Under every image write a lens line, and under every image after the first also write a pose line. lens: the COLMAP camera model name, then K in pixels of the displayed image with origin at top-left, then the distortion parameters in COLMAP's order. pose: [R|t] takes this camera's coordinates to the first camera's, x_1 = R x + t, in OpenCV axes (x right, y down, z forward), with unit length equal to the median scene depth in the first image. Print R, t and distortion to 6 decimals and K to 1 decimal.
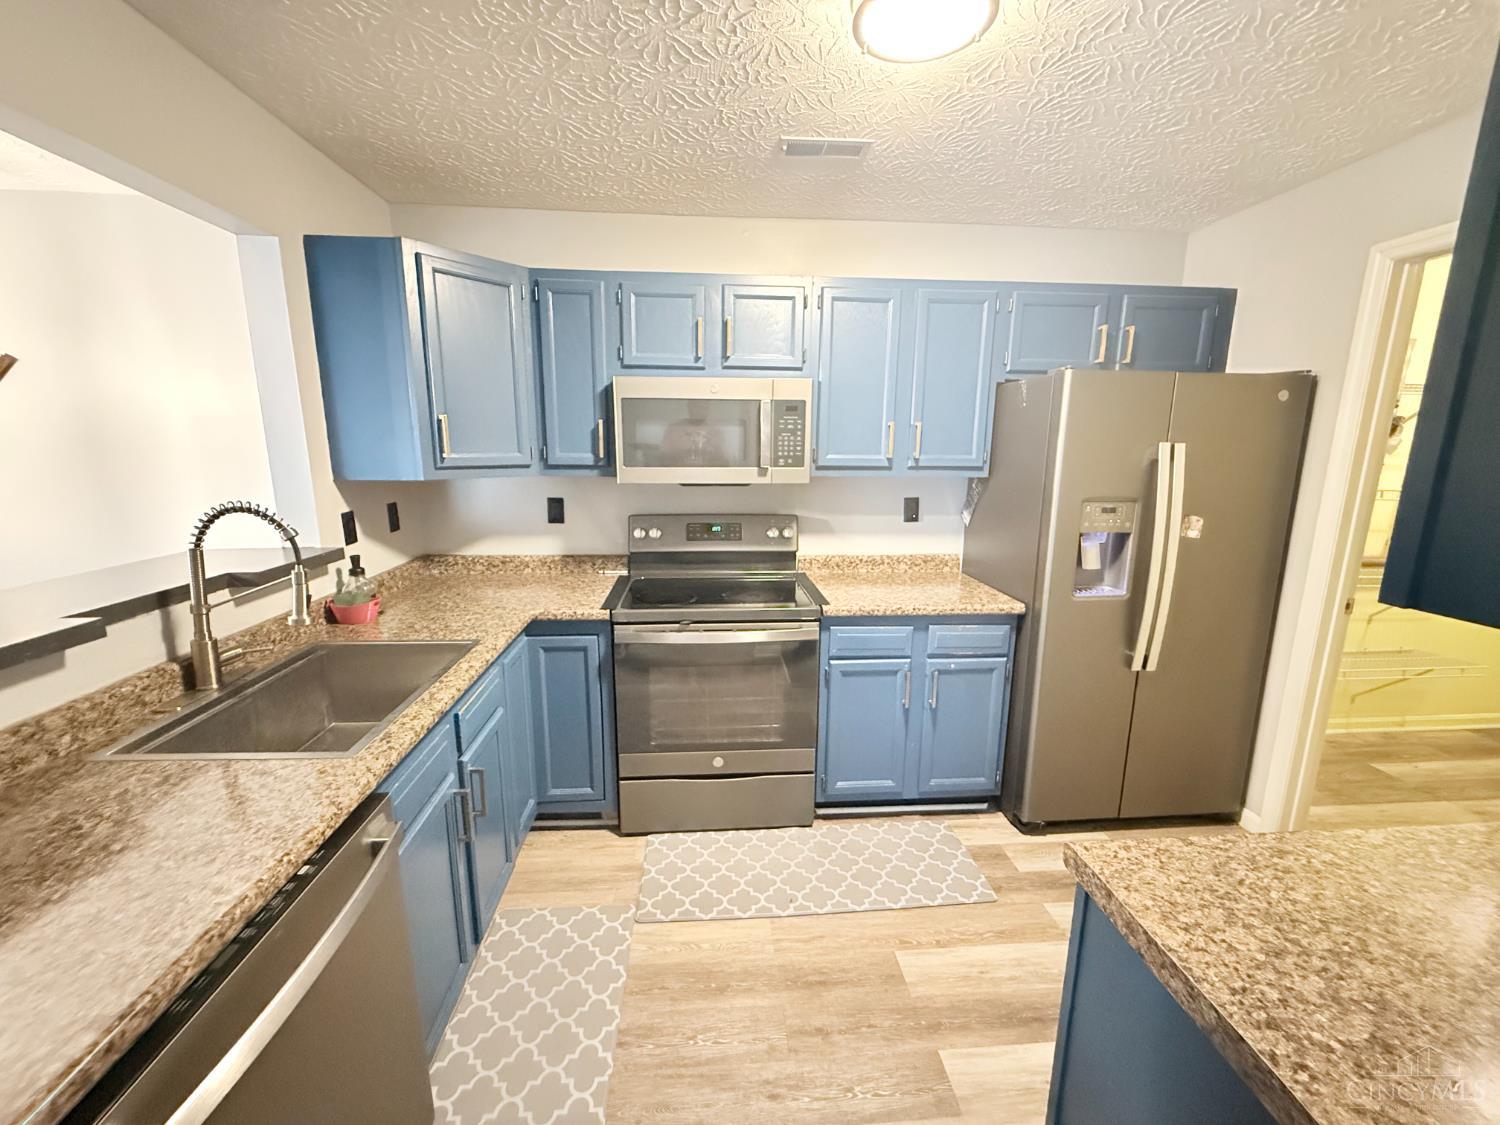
lens RADIAL K [[599.8, 0, 750.3], [0, 599.8, 561.7], [0, 0, 1]] dist [-0.002068, 0.000812]
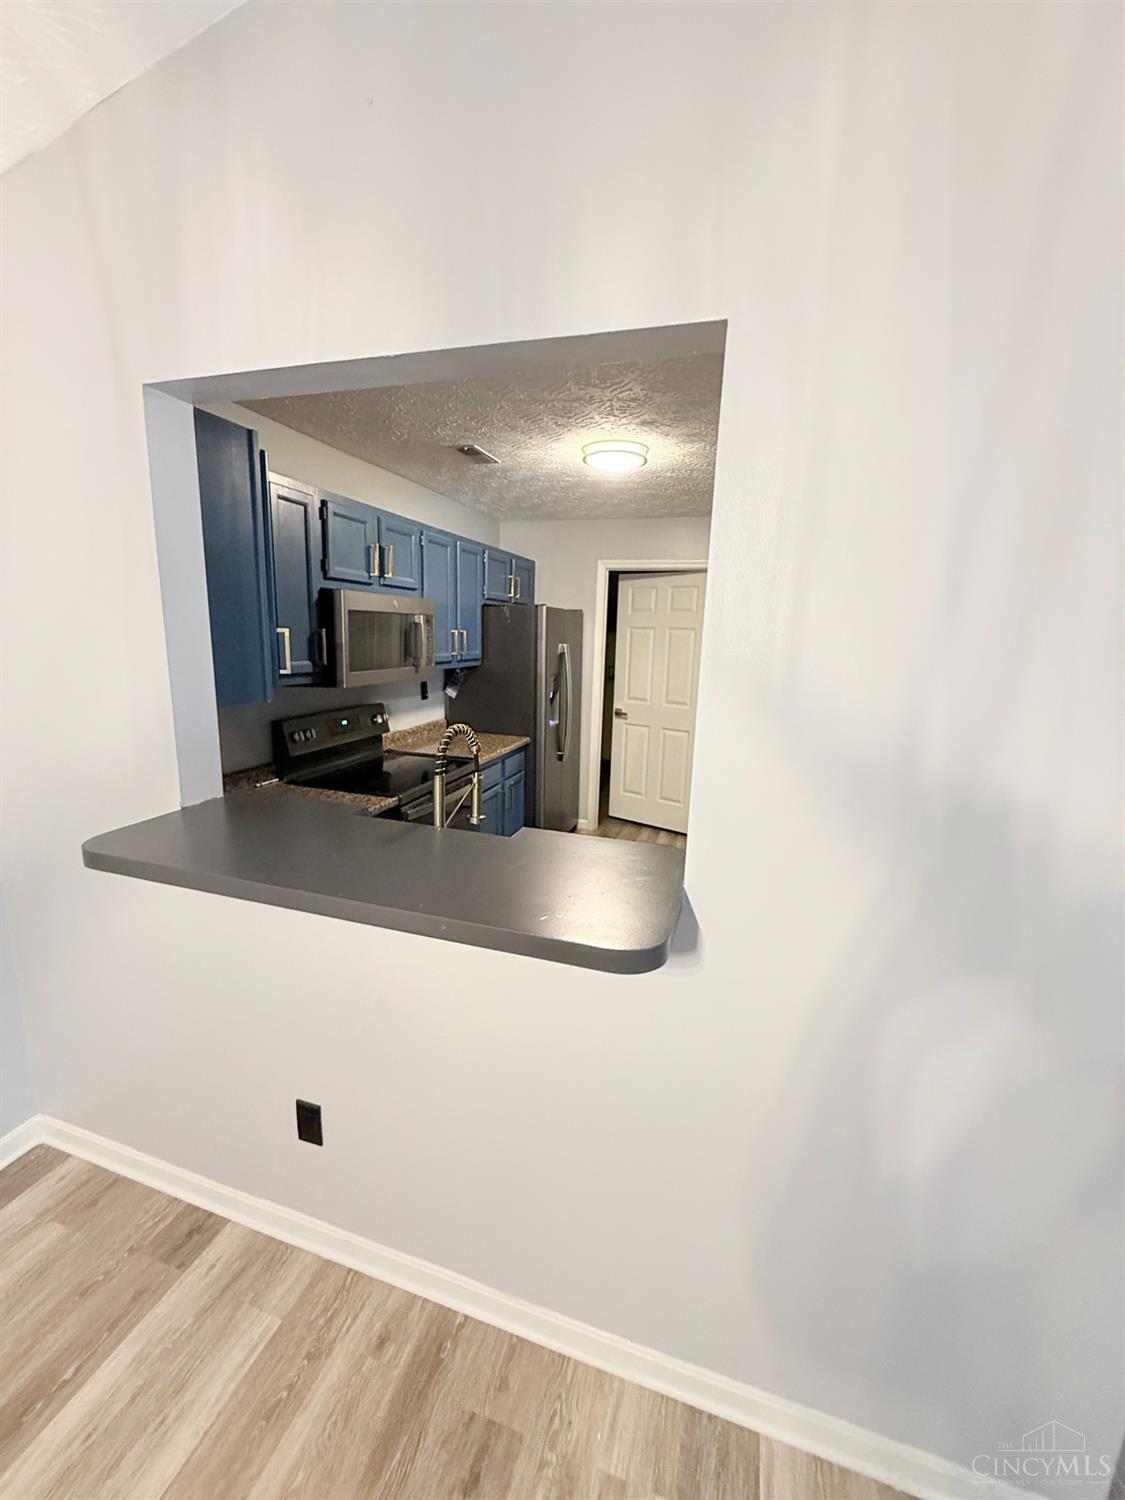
lens RADIAL K [[599.8, 0, 563.2], [0, 599.8, 756.2], [0, 0, 1]] dist [-0.002068, 0.000812]
pose [[0.374579, -0.186820, 0.908179, -1.078628], [0.148374, 0.978946, 0.140180, -0.103377], [-0.915246, 0.082241, 0.394412, 0.221830]]
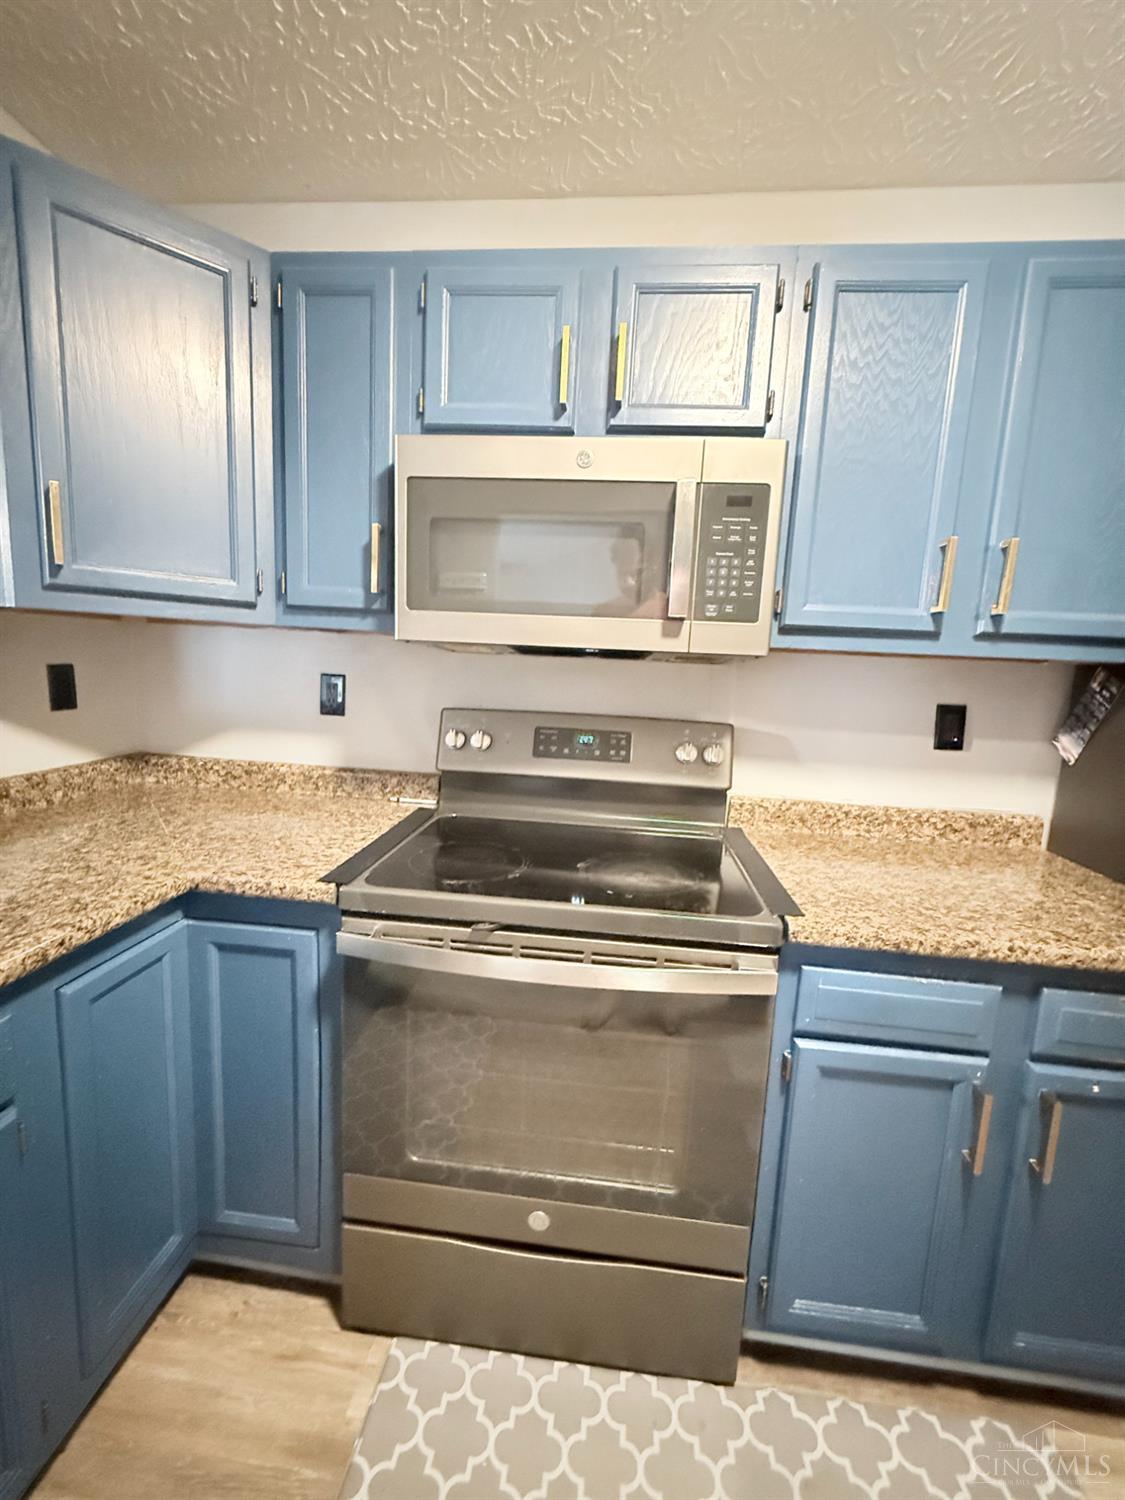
lens RADIAL K [[599.8, 0, 564.0], [0, 599.8, 748.1], [0, 0, 1]] dist [-0.002068, 0.000812]
pose [[0.983726, 0.062298, -0.168528, 0.022928], [-0.072546, 0.995828, -0.055347, -0.015765], [0.164377, 0.066672, 0.984142, 0.503889]]
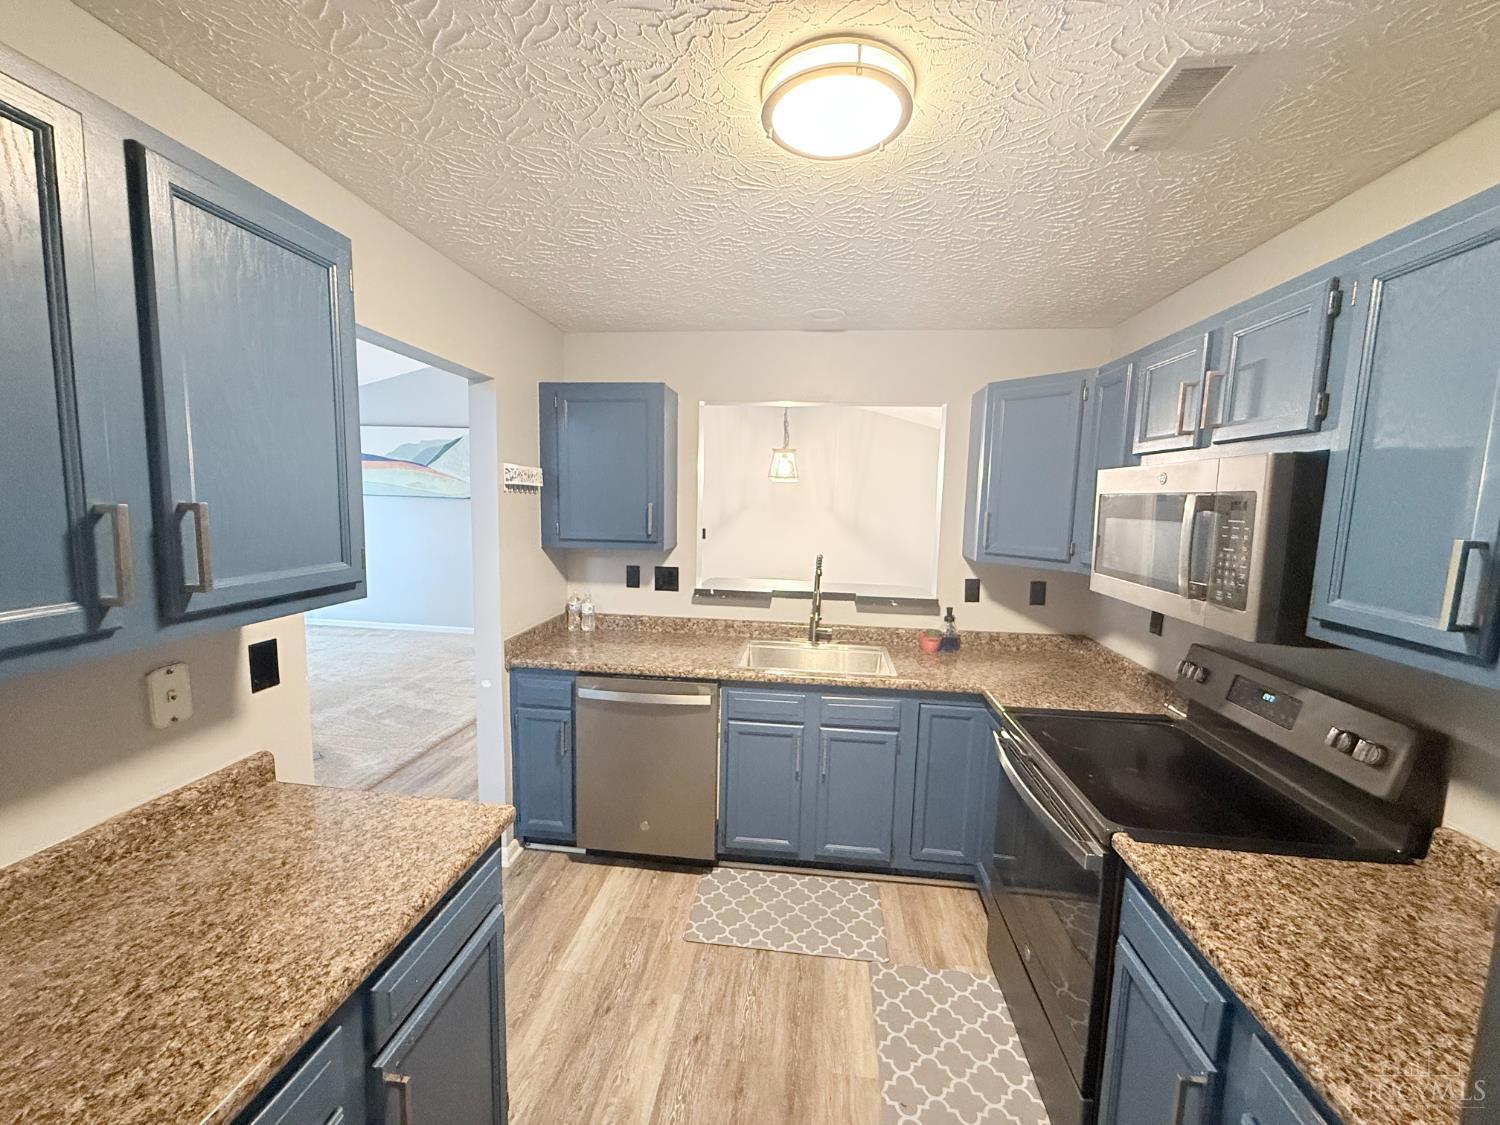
lens RADIAL K [[599.8, 0, 745.1], [0, 599.8, 562.7], [0, 0, 1]] dist [-0.002068, 0.000812]
pose [[-0.195415, 0.094239, -0.976182, 0.718994], [-0.217159, 0.966506, 0.136777, -0.178077], [0.956376, 0.238715, -0.168405, 0.655720]]
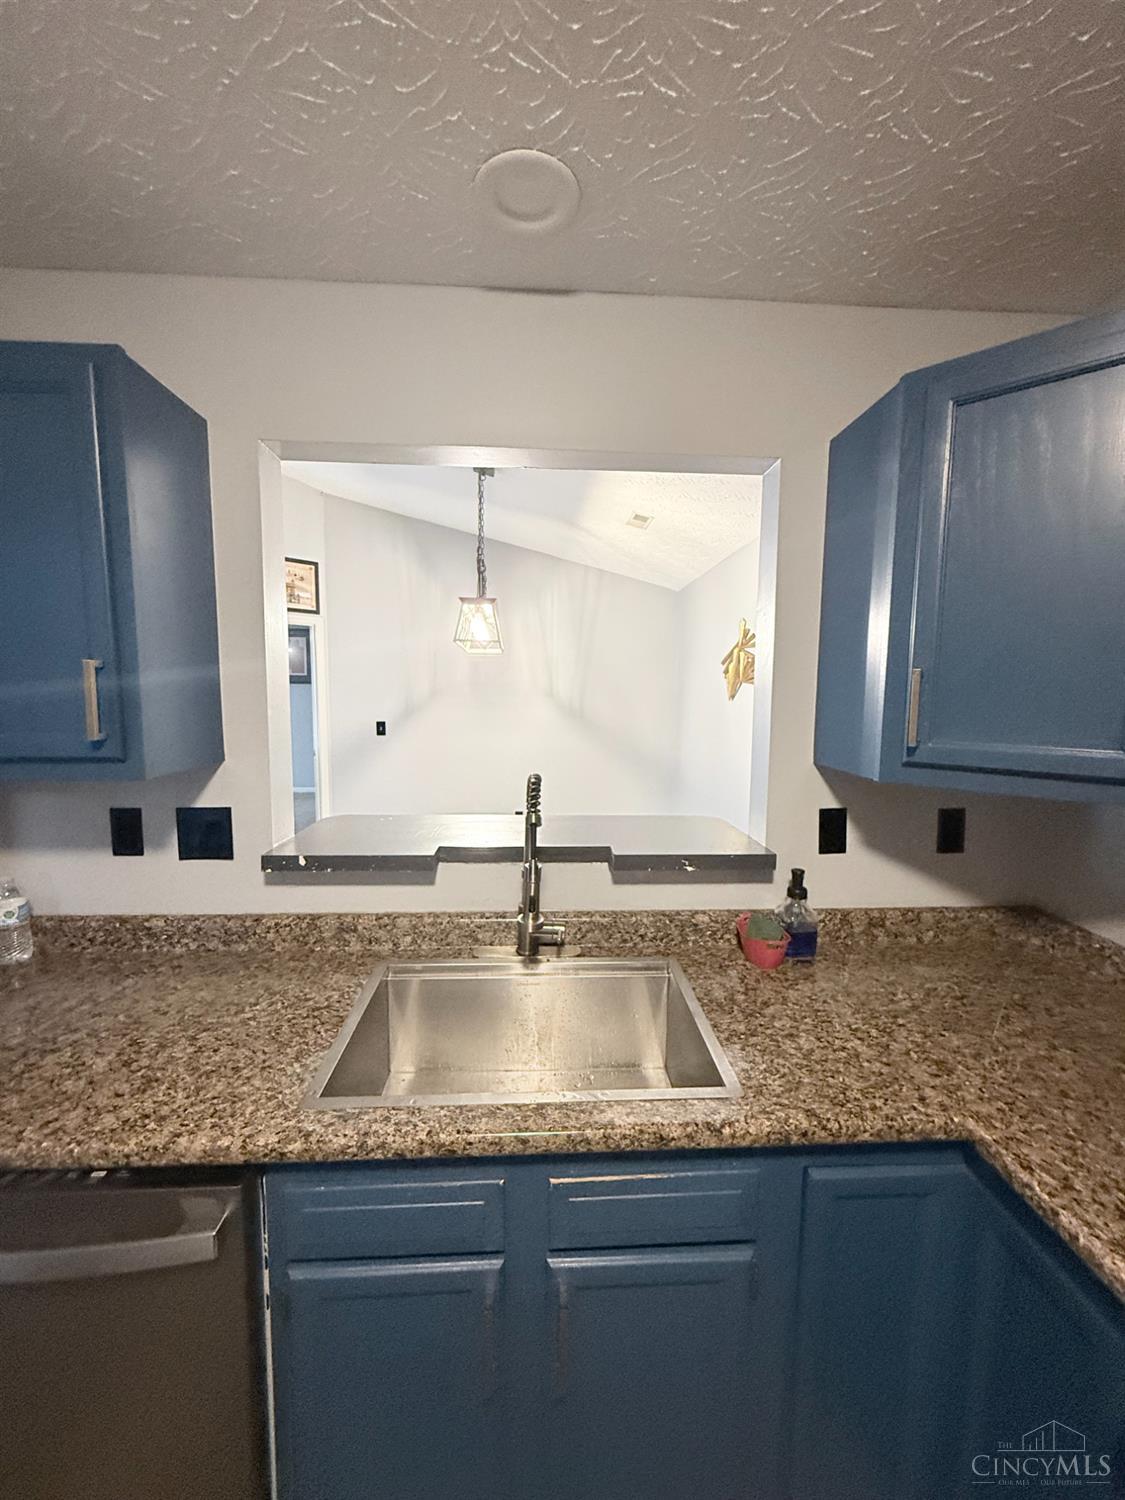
lens RADIAL K [[599.8, 0, 563.5], [0, 599.8, 743.1], [0, 0, 1]] dist [-0.002068, 0.000812]
pose [[-0.028811, 0.082287, -0.996192, 0.037173], [-0.206695, 0.974576, 0.086479, -0.140798], [0.977981, 0.208400, -0.011070, 0.617978]]
